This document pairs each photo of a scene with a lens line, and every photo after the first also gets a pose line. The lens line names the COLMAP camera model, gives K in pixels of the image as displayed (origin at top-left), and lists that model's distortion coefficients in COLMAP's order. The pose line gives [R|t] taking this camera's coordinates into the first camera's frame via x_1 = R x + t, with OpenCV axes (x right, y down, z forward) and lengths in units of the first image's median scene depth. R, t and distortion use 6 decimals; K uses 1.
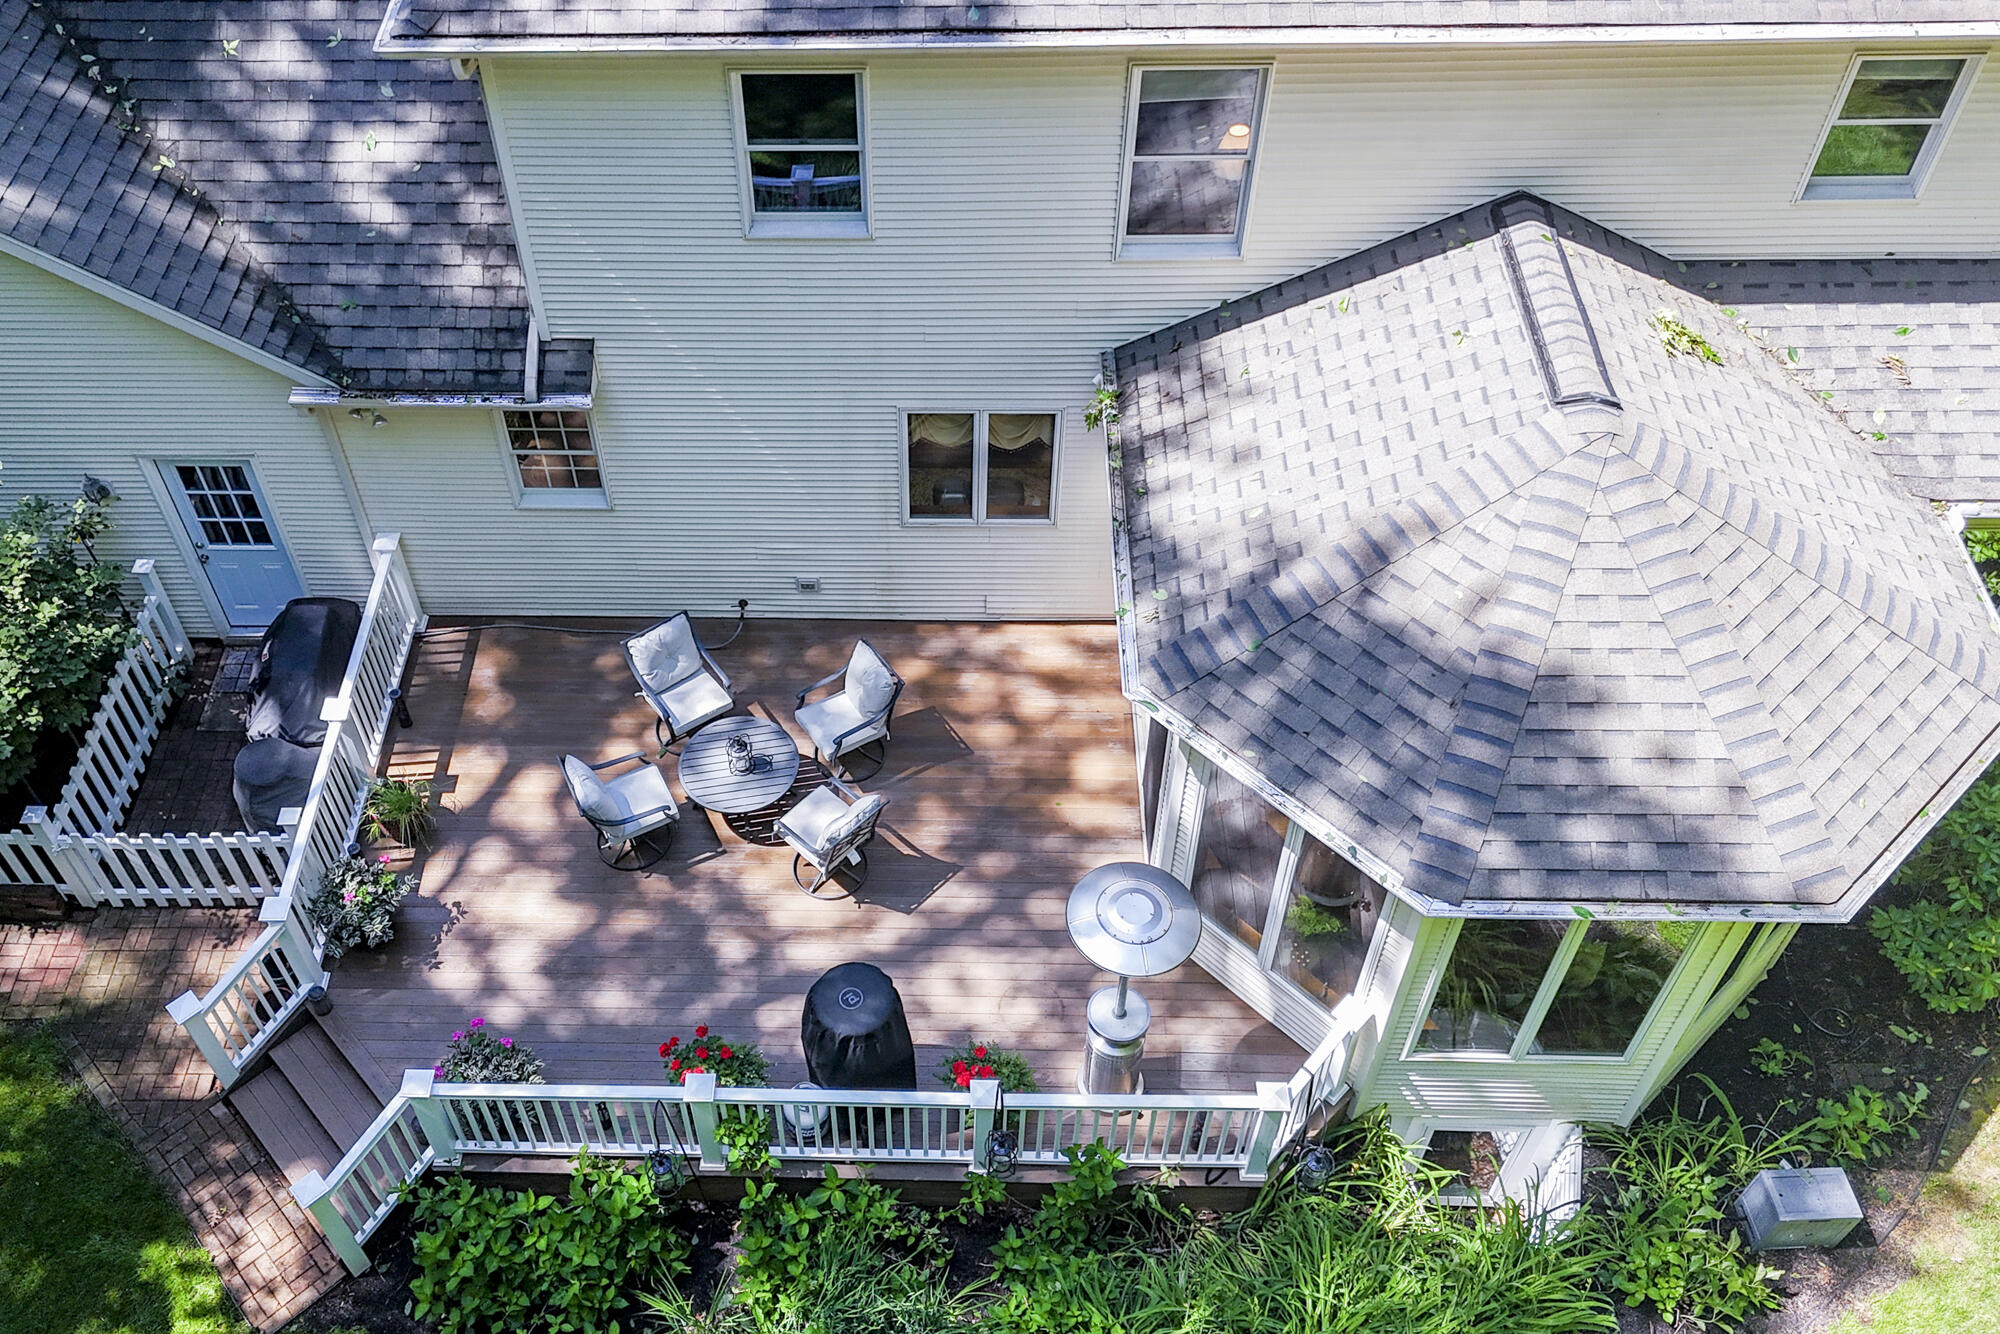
lens RADIAL K [[1777.9, 0, 944.1], [0, 1777.9, 648.6], [0, 0, 1]] dist [0.099045, -0.007011]
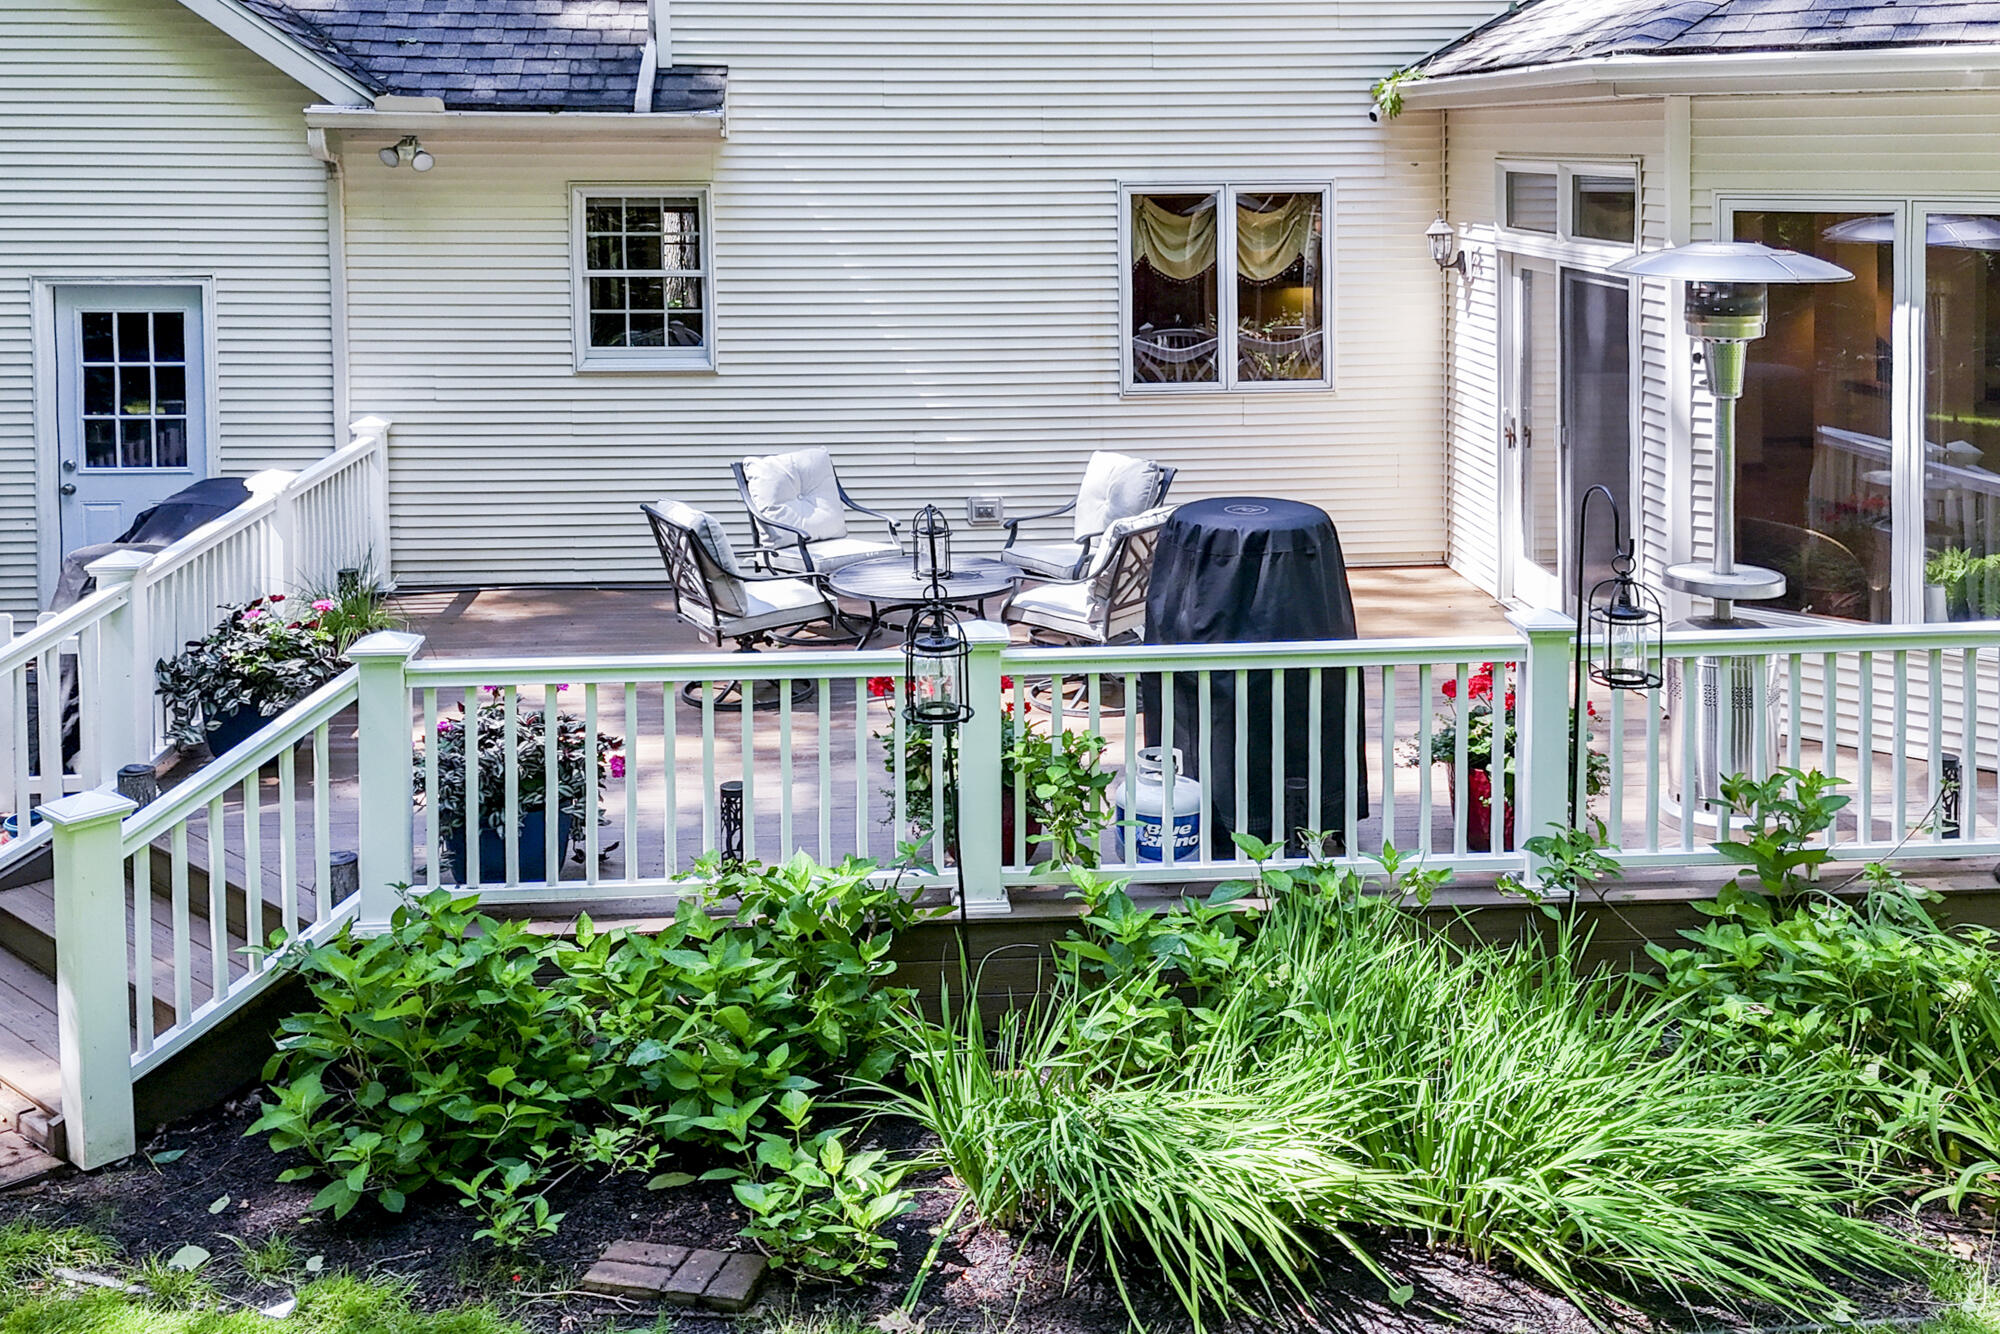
lens RADIAL K [[1777.9, 0, 944.1], [0, 1777.9, 648.6], [0, 0, 1]] dist [0.099045, -0.007011]
pose [[0.993334, -0.014638, 0.114338, -0.193218], [0.095850, 0.655898, -0.748739, 0.570380], [-0.064034, 0.754707, 0.652929, 0.669228]]
